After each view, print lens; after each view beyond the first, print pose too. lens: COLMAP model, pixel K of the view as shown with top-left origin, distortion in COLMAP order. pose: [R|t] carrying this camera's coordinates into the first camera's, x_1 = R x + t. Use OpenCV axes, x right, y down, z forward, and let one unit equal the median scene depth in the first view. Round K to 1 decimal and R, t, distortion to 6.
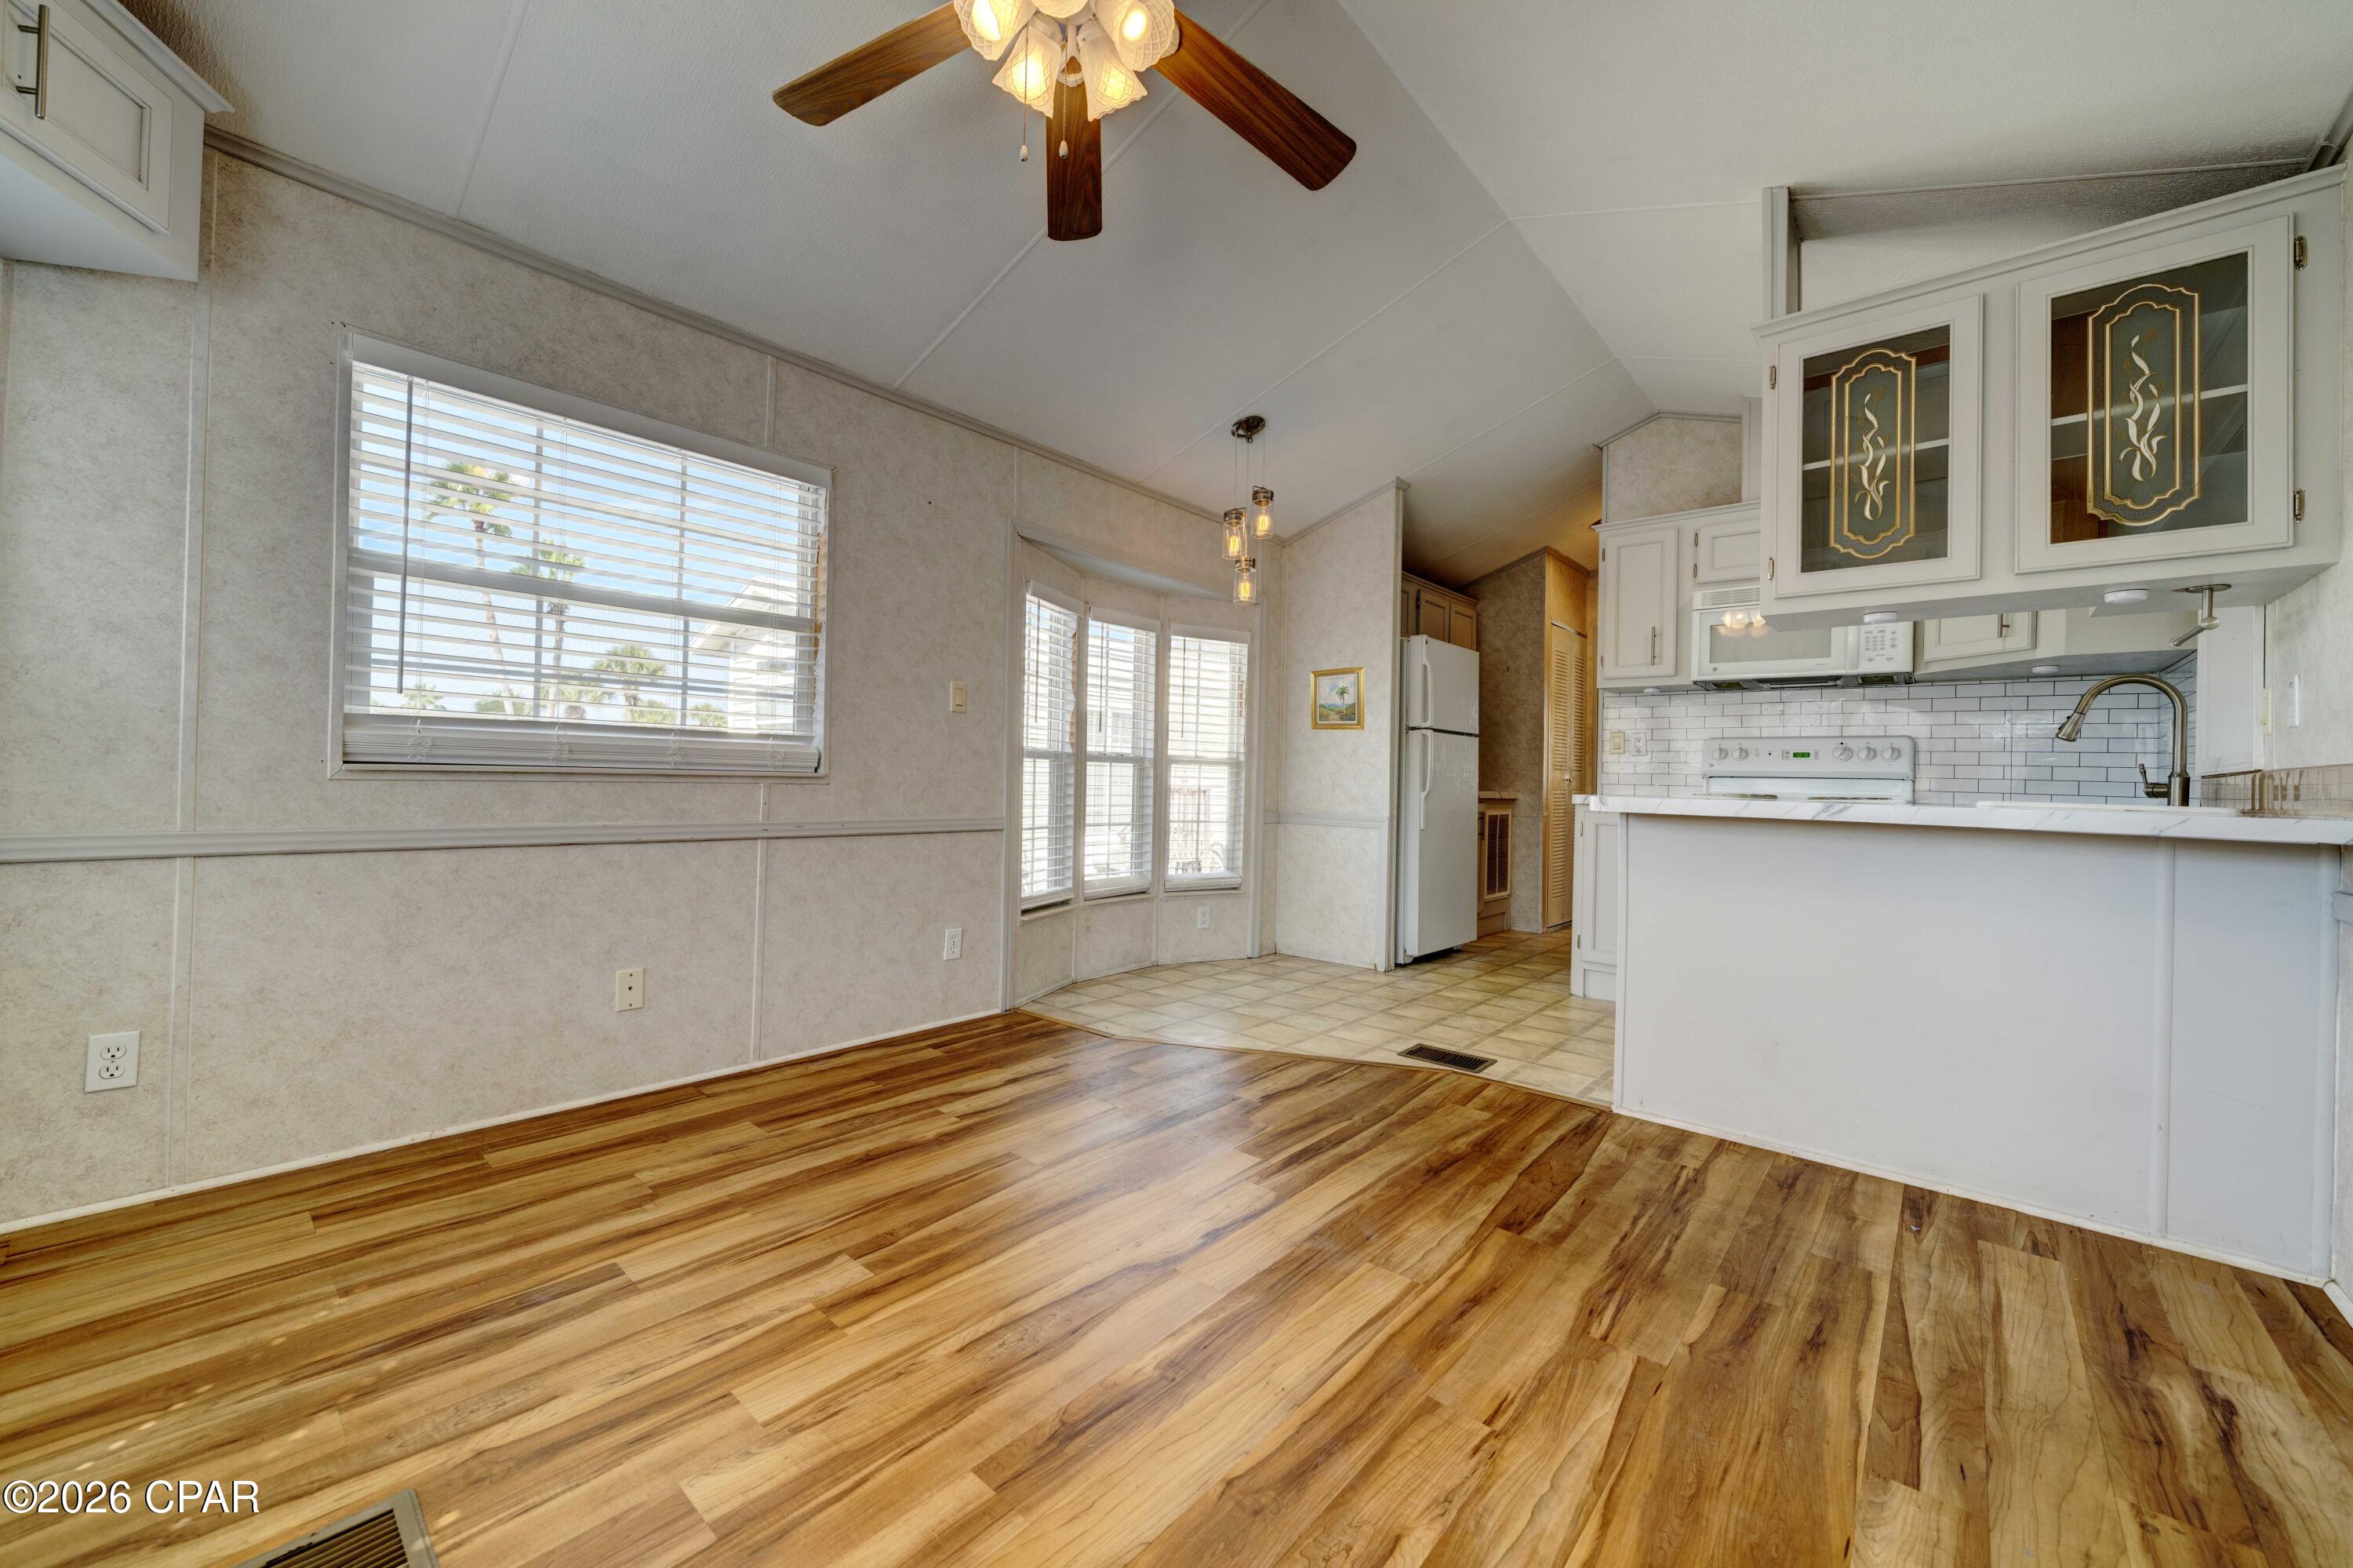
lens RADIAL K [[890.6, 0, 1159.6], [0, 890.6, 769.4], [0, 0, 1]] dist [-0.003199, -0.000183]
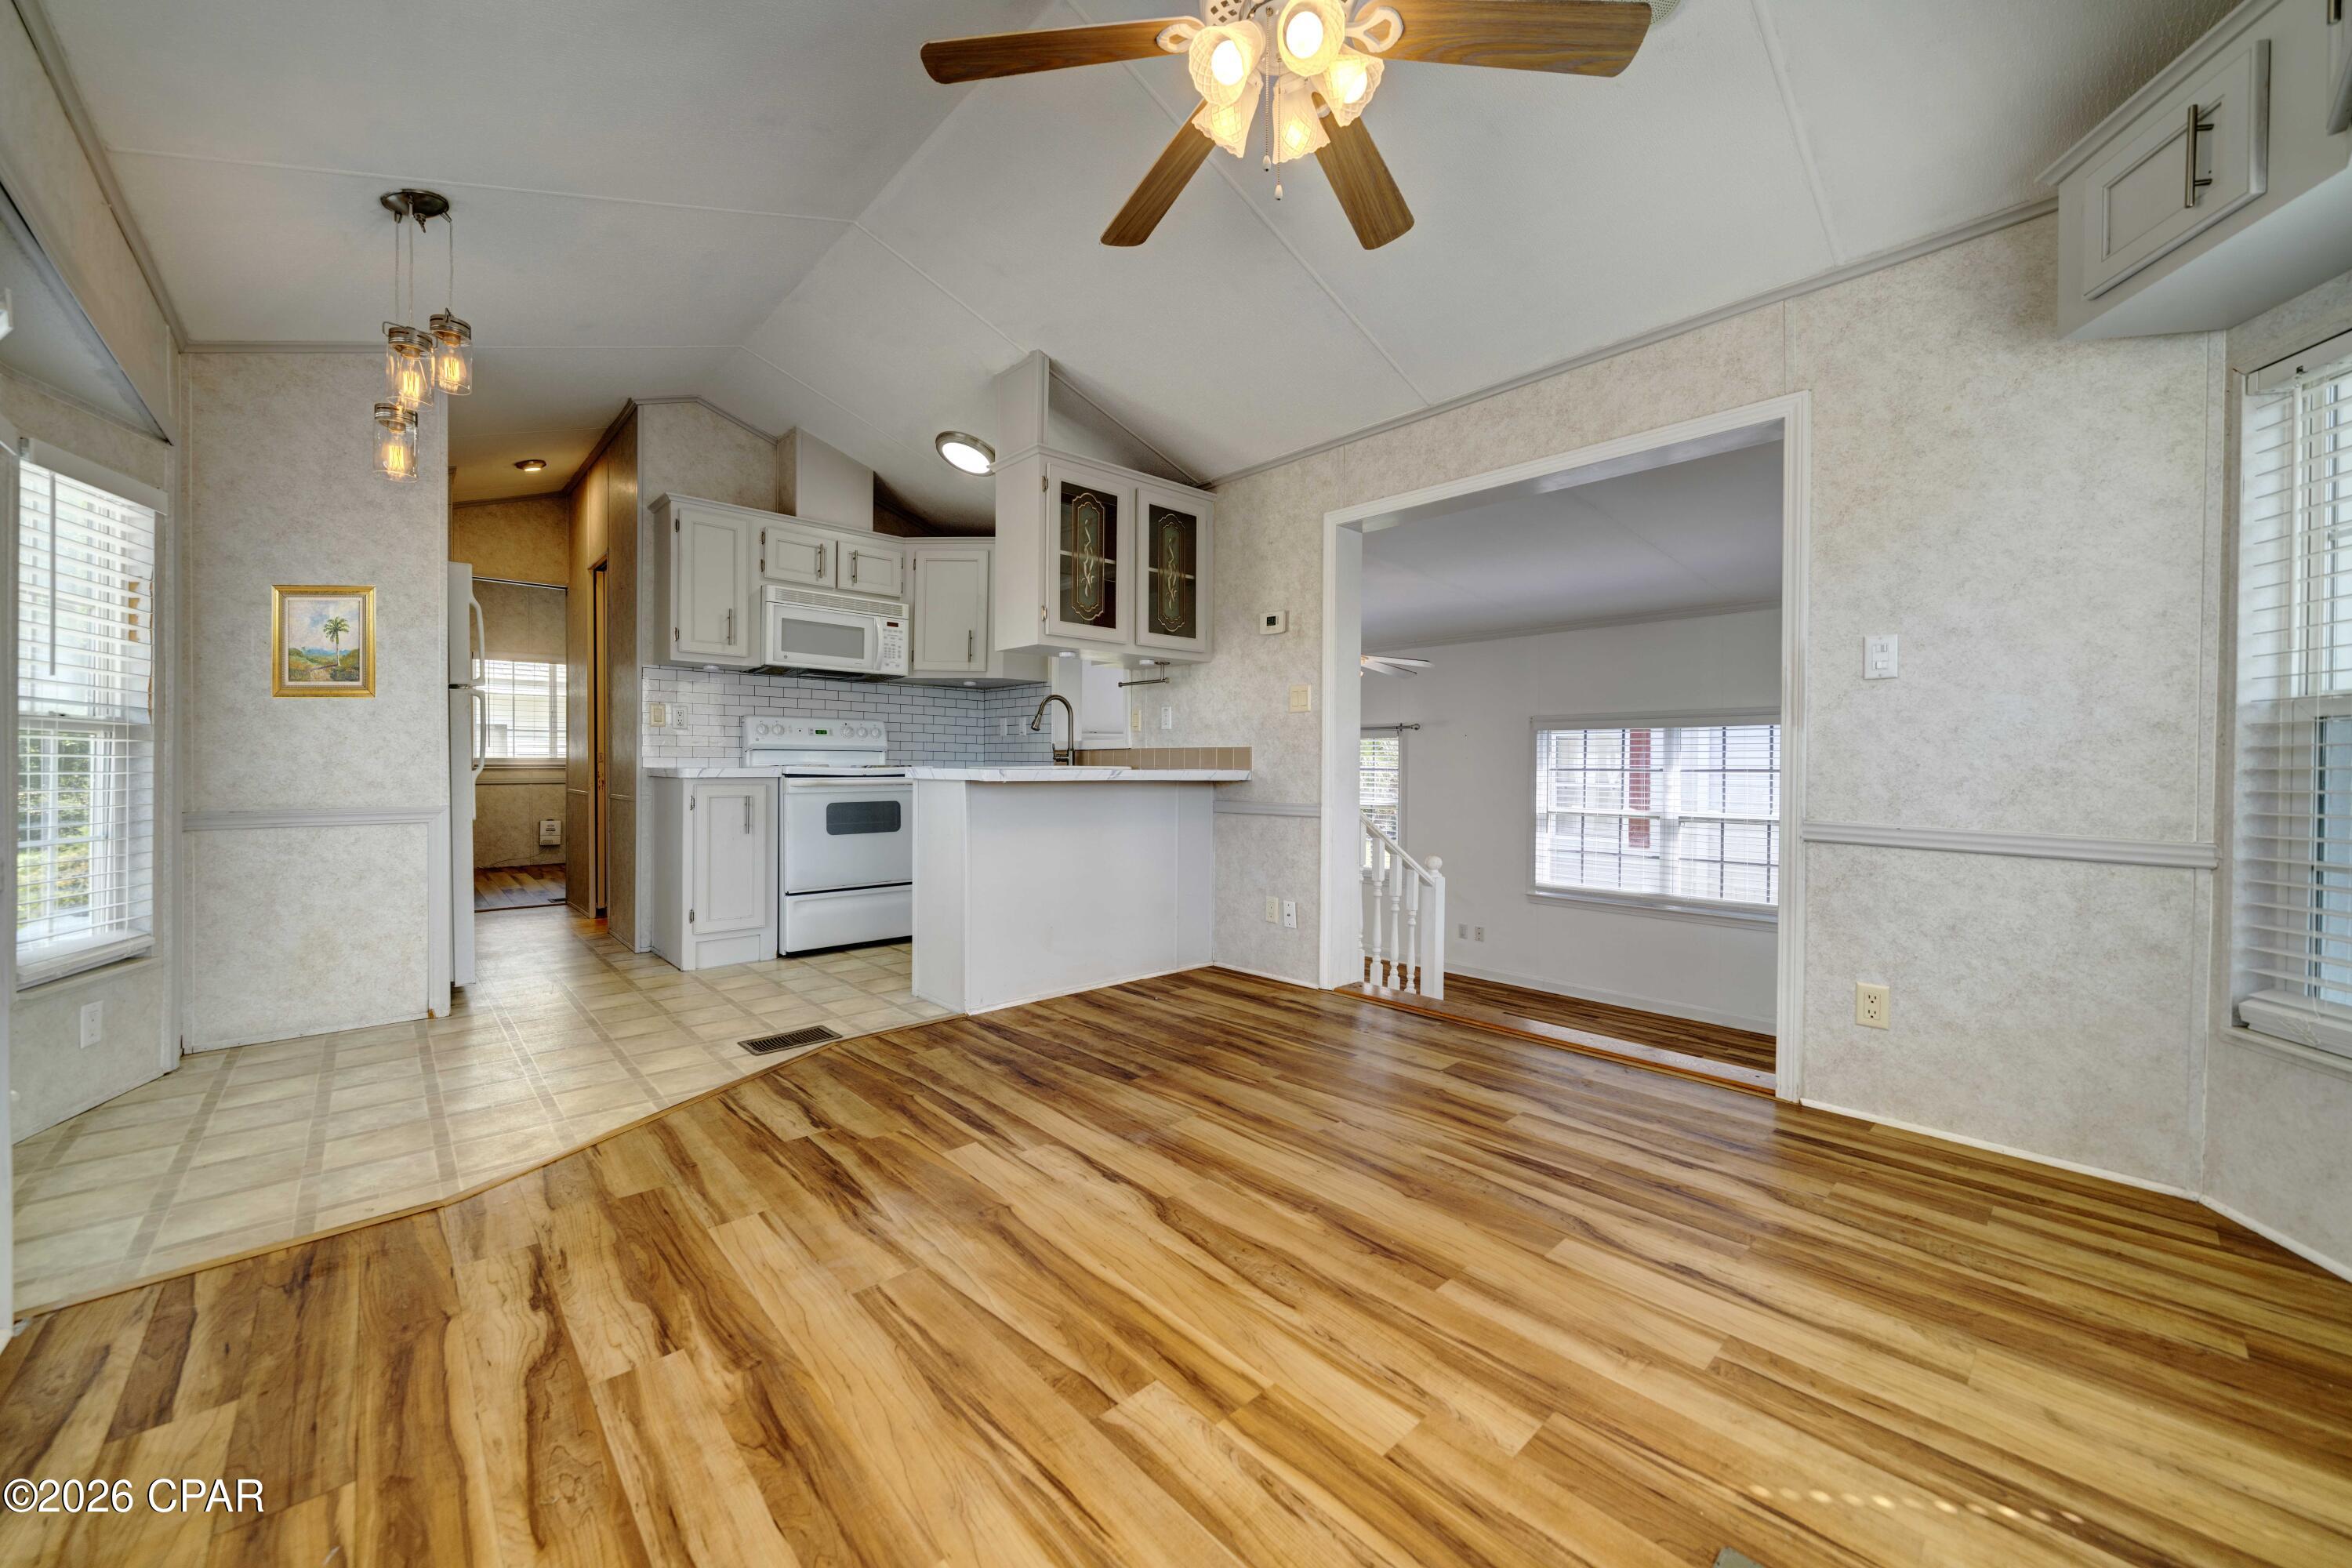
lens RADIAL K [[890.2, 0, 1159.1], [0, 890.2, 769.5], [0, 0, 1]] dist [-0.003199, -0.000183]
pose [[0.105327, -0.028389, 0.994032, -0.671966], [-0.012659, 0.999473, 0.029886, -0.009954], [-0.994357, -0.015731, 0.104912, 0.554745]]
